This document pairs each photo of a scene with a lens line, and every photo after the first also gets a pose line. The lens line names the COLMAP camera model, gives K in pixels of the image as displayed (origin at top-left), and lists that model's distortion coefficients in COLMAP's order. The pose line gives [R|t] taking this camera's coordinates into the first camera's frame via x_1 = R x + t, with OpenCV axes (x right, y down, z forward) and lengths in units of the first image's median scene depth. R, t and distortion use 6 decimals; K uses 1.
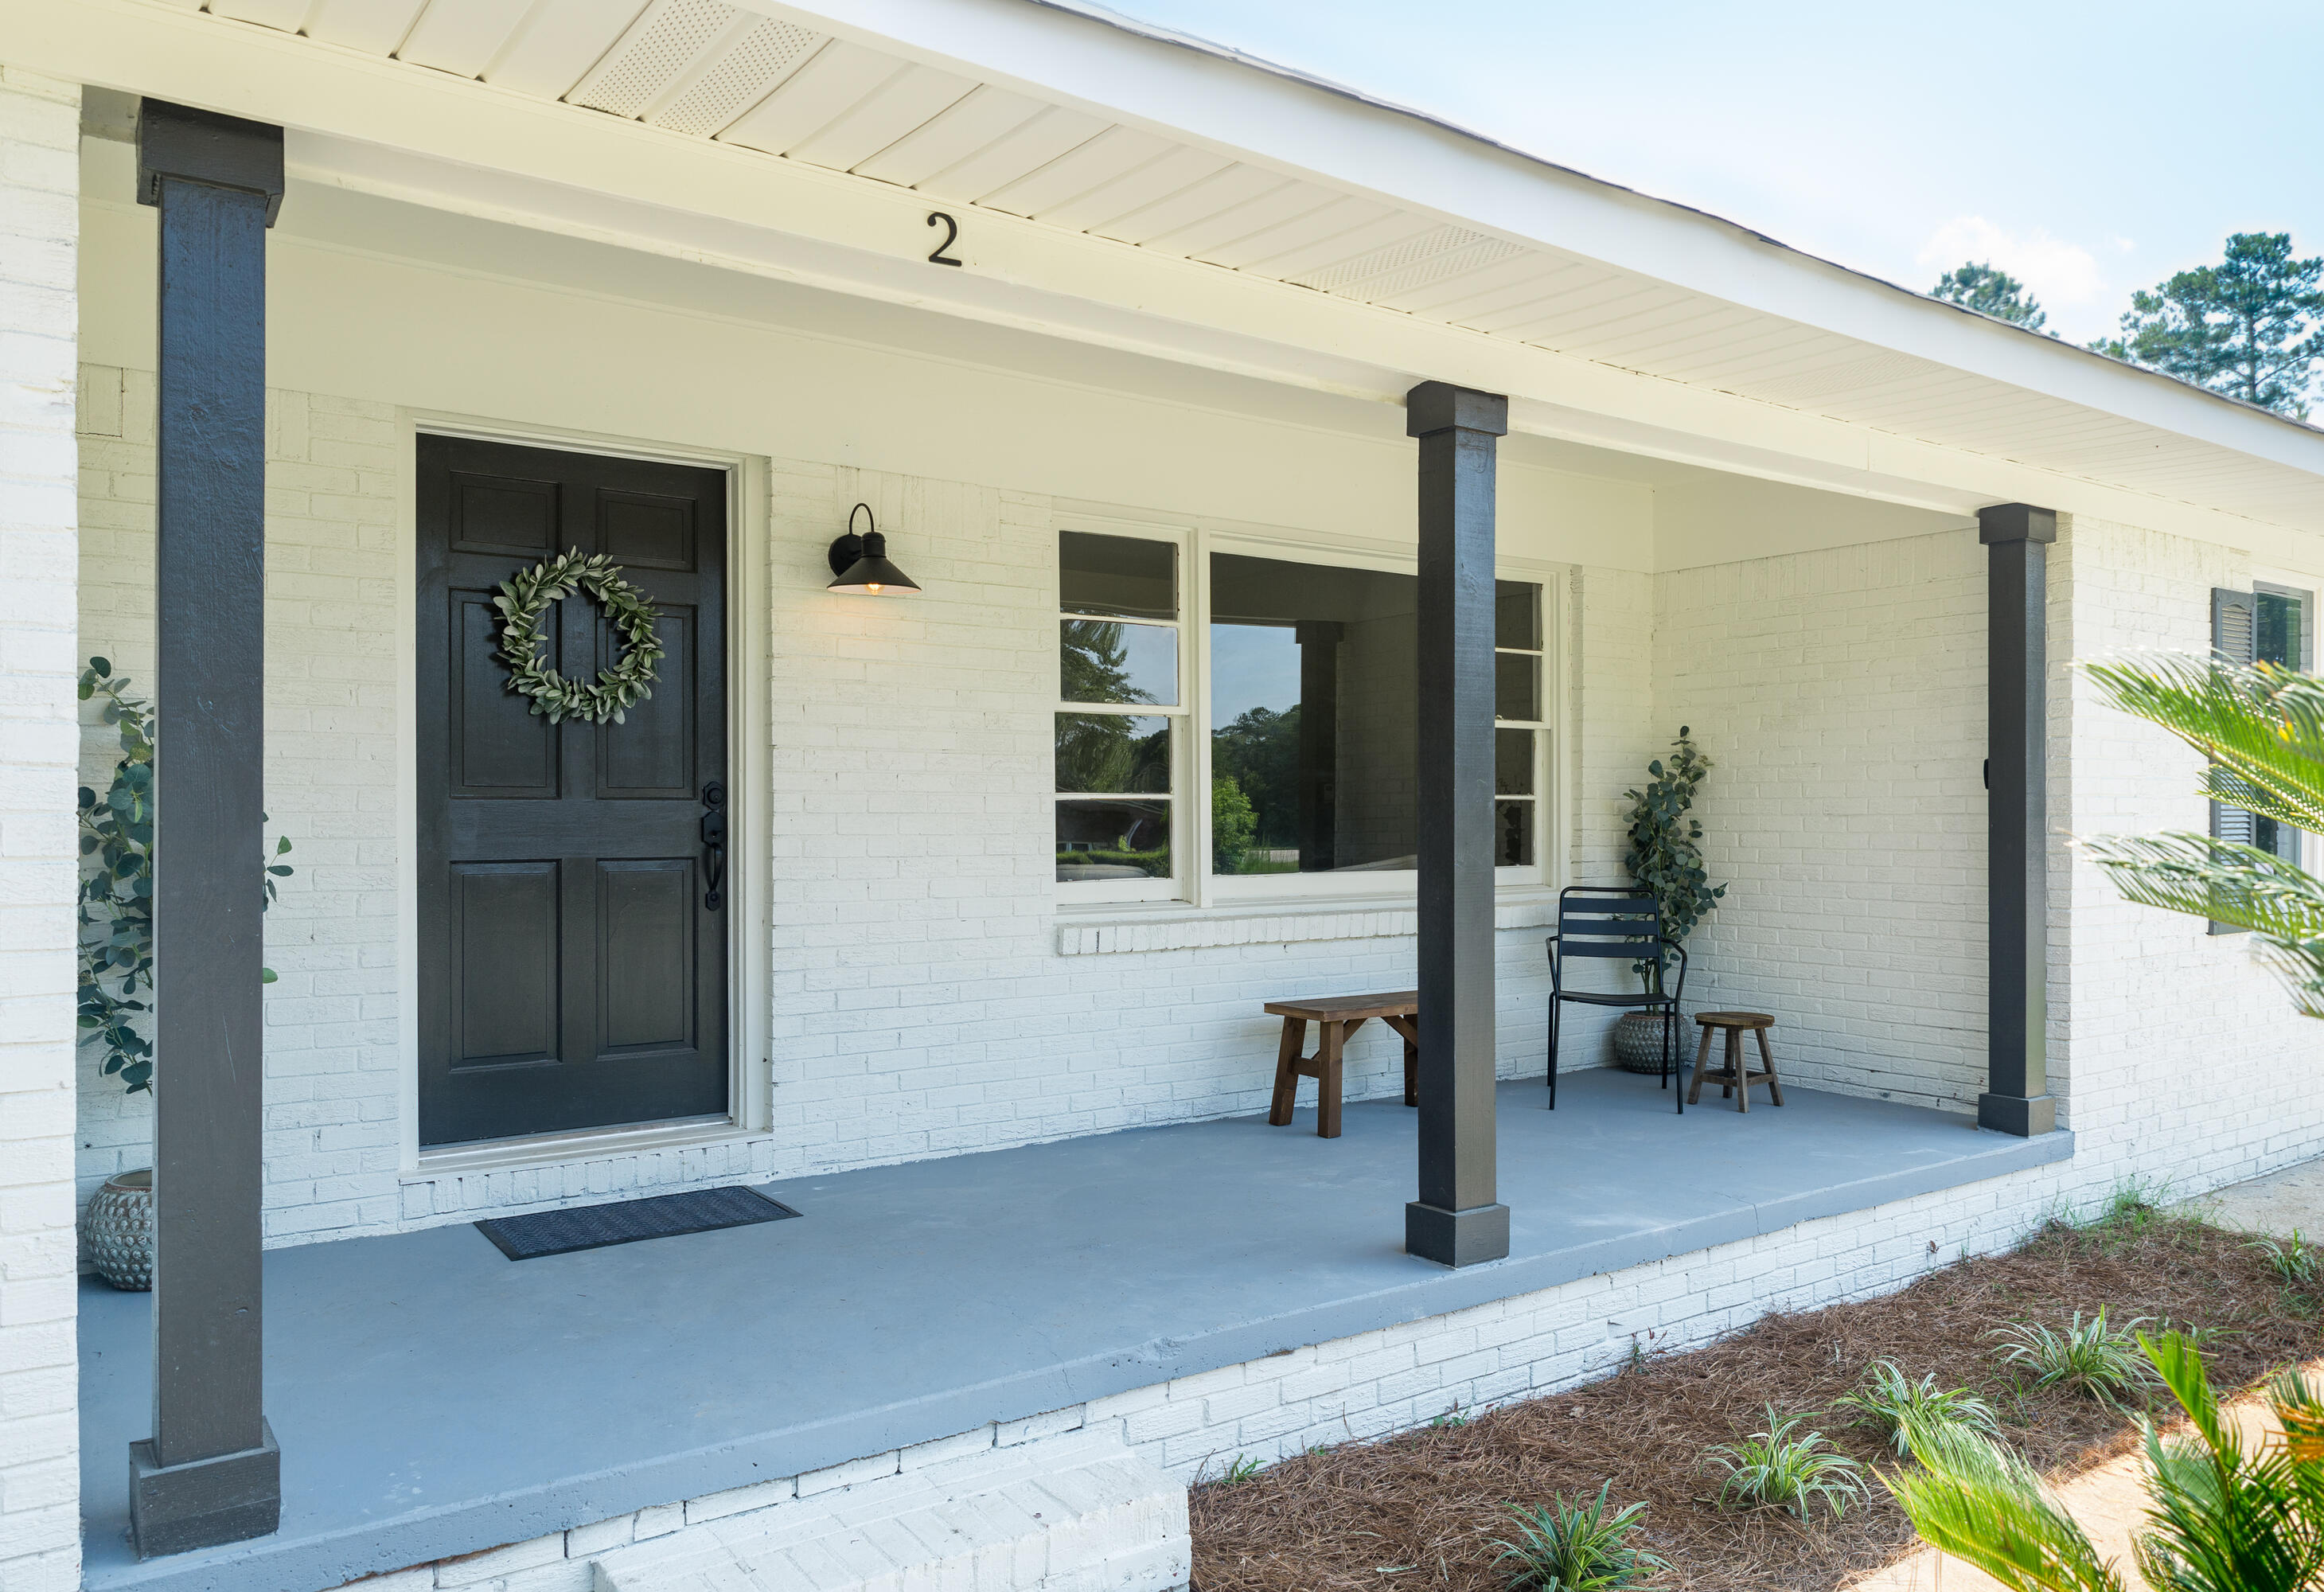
lens RADIAL K [[1689.4, 0, 1232.9], [0, 1689.4, 810.8], [0, 0, 1]] dist [-0.018164, 0.002270]
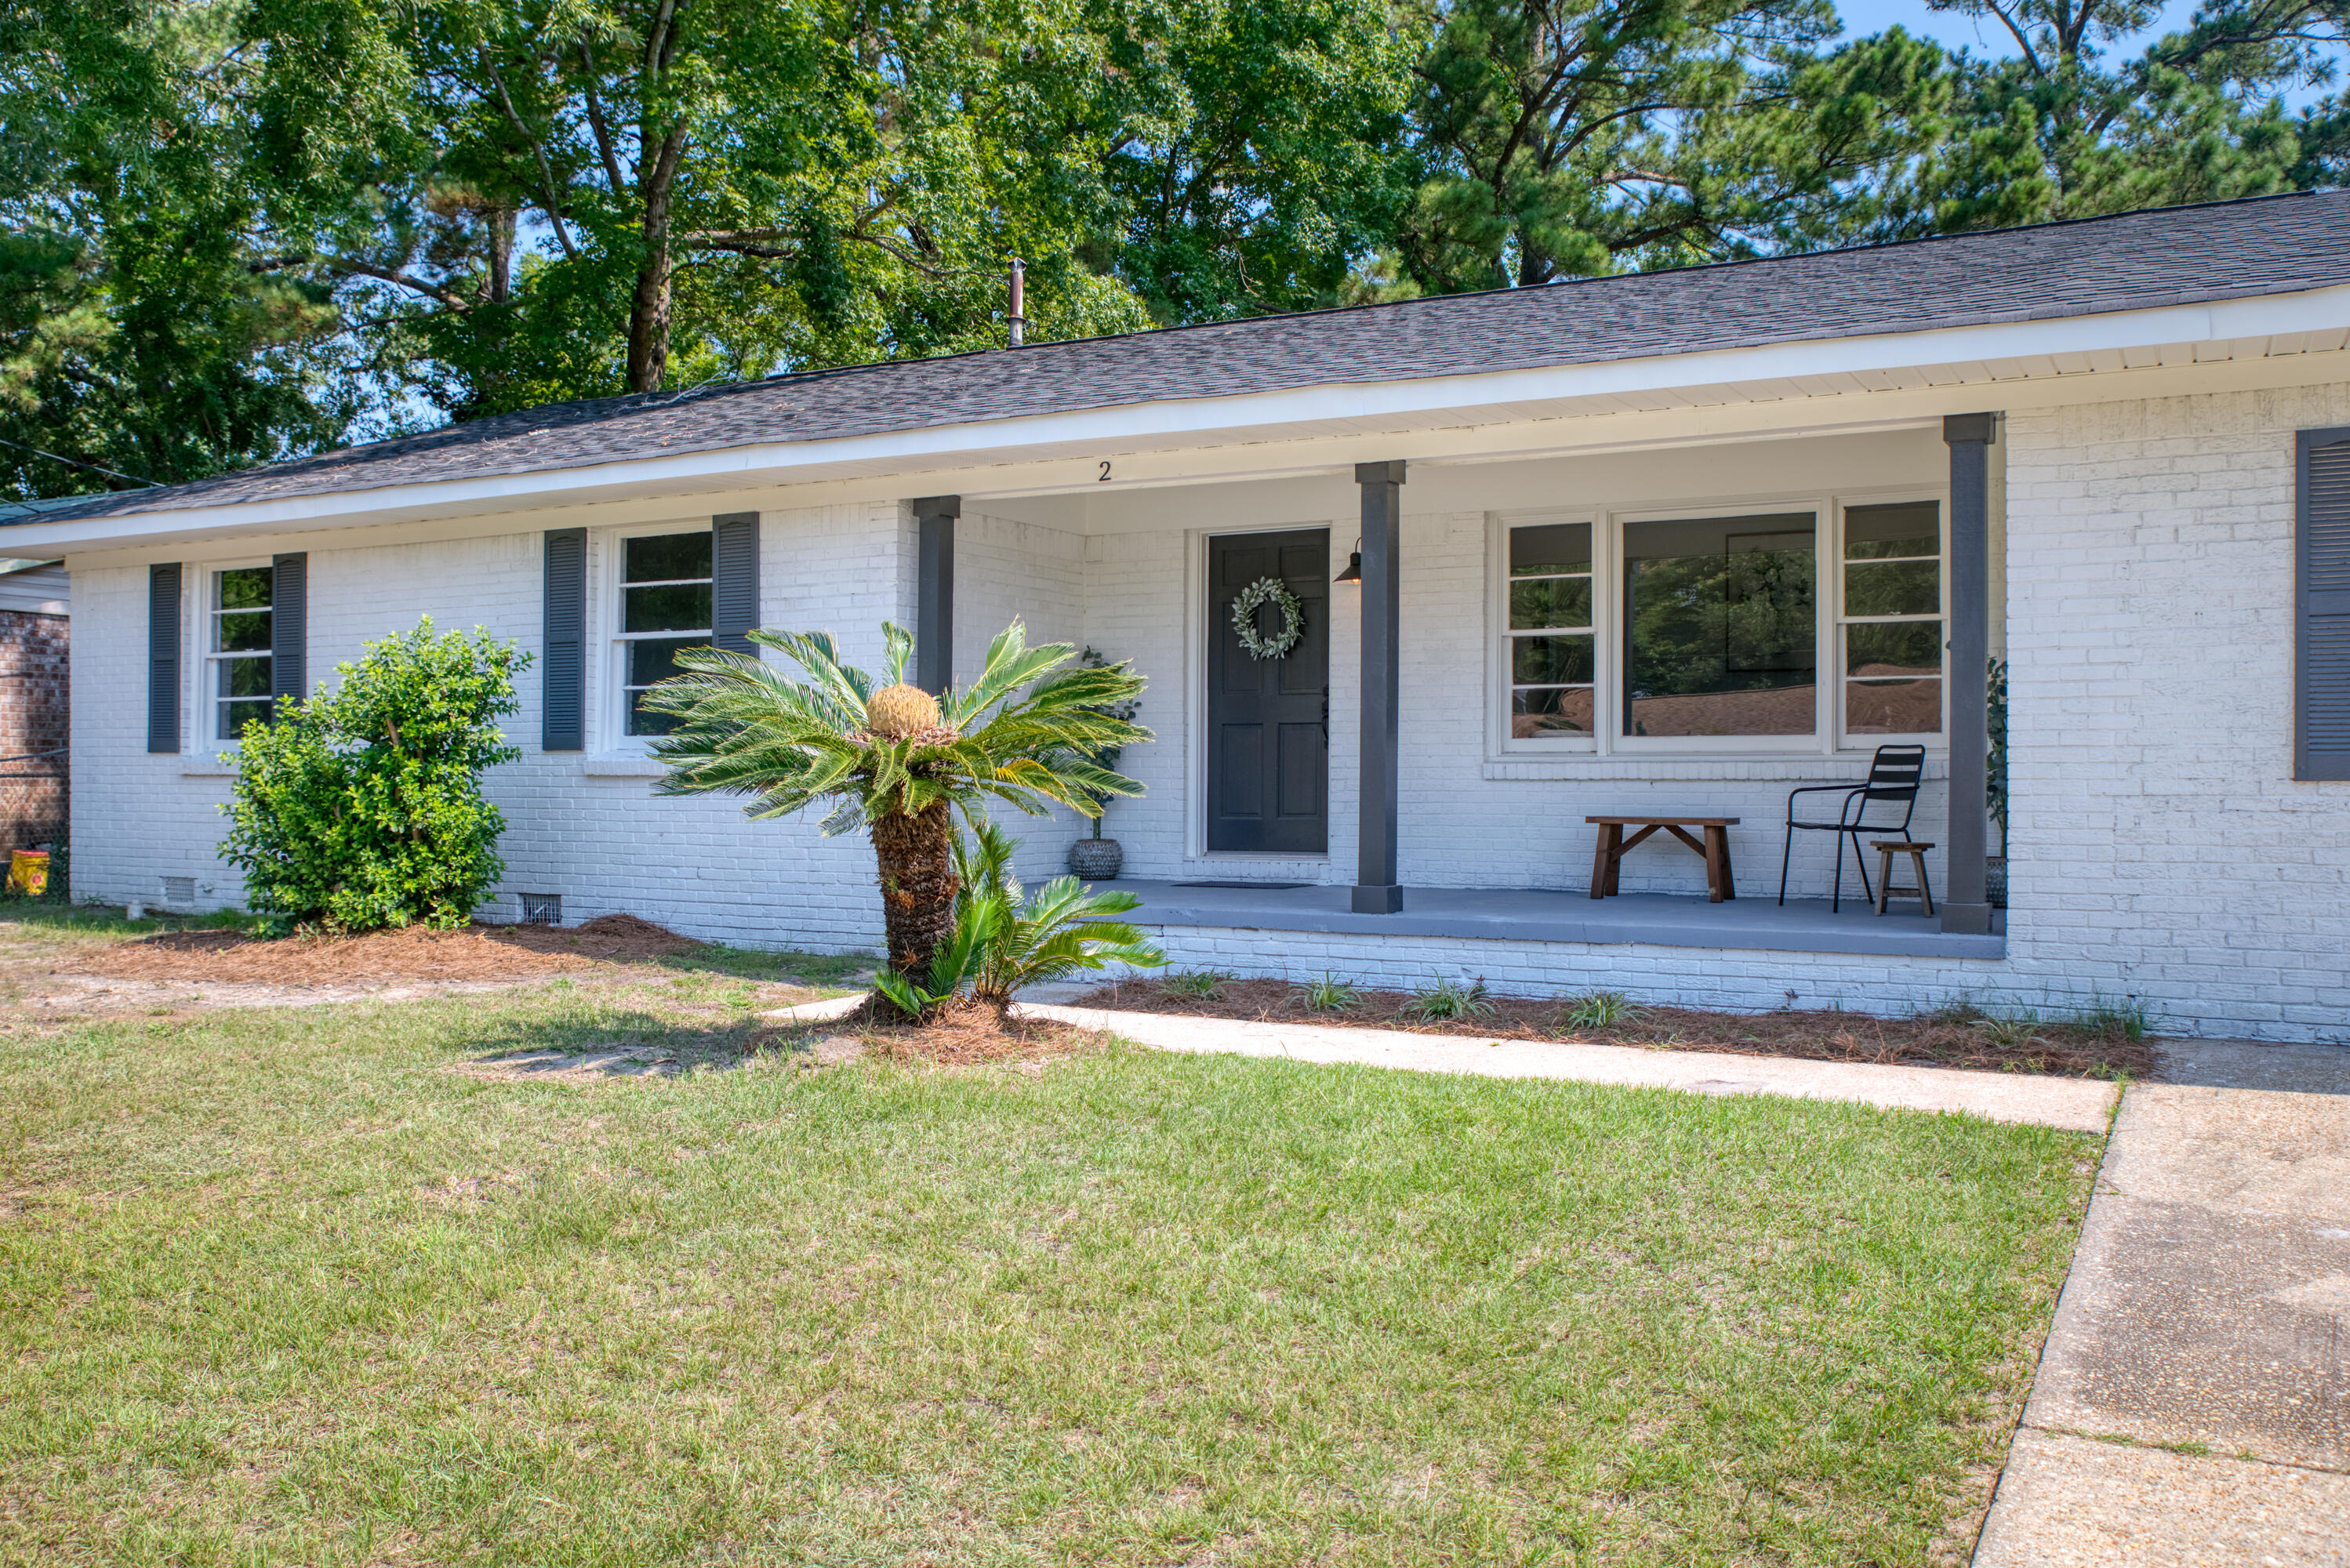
lens RADIAL K [[1991.6, 0, 1180.2], [0, 1991.6, 787.4], [0, 0, 1]] dist [-0.034192, 0.017063]
pose [[0.394303, 0.003995, -0.918972, 1.588168], [0.000300, 0.999990, 0.004476, 0.081689], [0.918980, -0.002041, 0.394298, -0.077587]]
